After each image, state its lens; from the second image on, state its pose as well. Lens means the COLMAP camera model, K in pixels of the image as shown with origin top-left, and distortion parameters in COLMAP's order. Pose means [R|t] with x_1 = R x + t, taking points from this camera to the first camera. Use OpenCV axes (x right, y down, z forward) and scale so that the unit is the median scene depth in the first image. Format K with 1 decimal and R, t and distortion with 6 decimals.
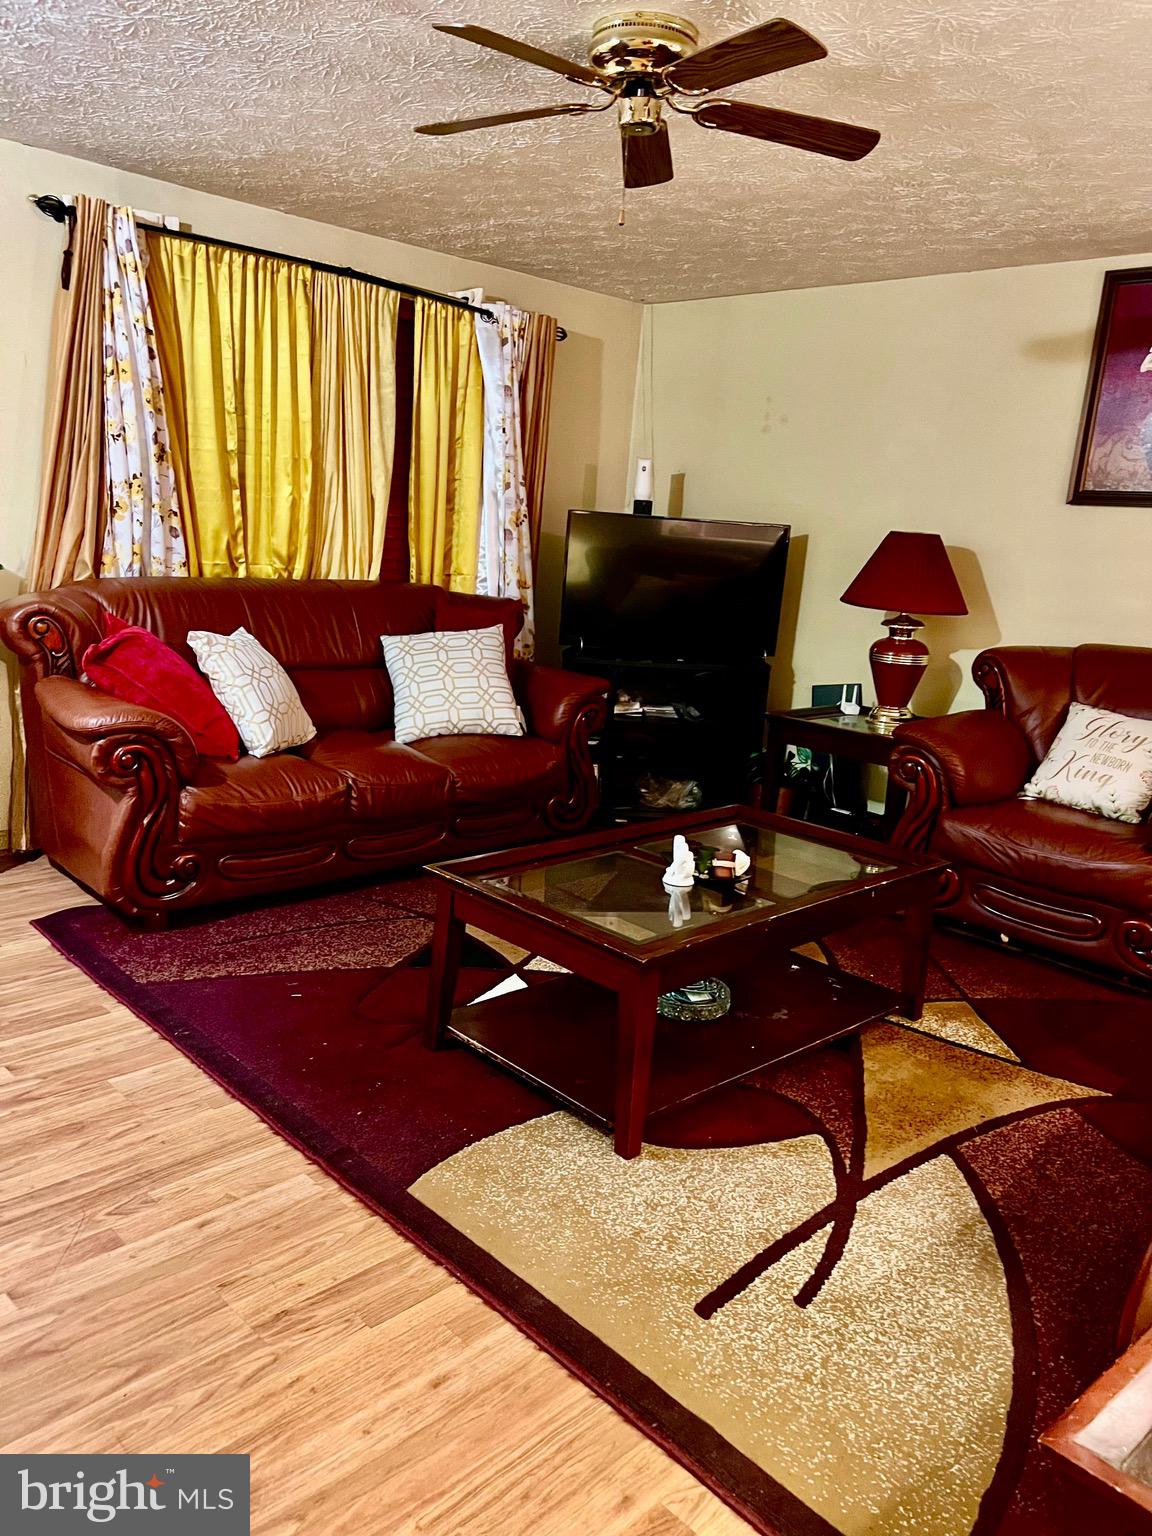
lens RADIAL K [[1147.4, 0, 571.1], [0, 1147.4, 772.3], [0, 0, 1]] dist [0.043924, -0.051773]
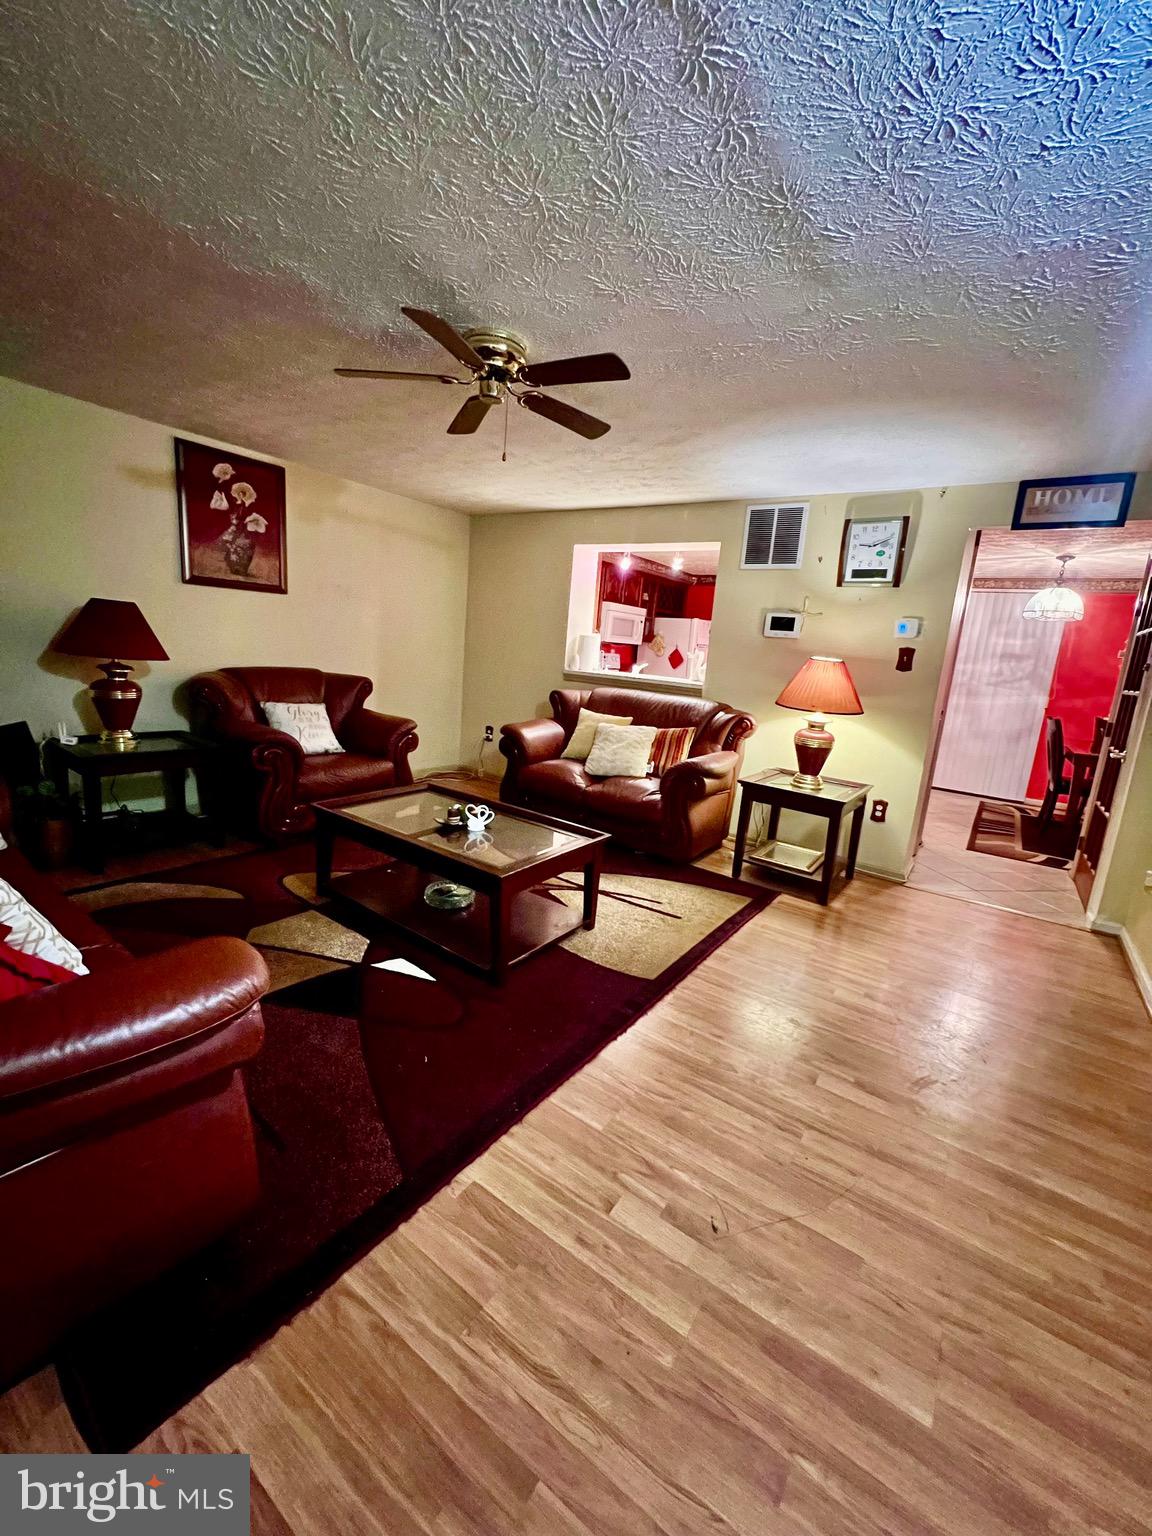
lens RADIAL K [[609.9, 0, 574.3], [0, 609.9, 767.3], [0, 0, 1]] dist [-0.007210, 0.001240]
pose [[-0.178322, -0.269032, 0.946479, -0.868149], [0.123989, 0.948086, 0.292849, -0.275082], [-0.976129, 0.169574, -0.135708, 1.016756]]
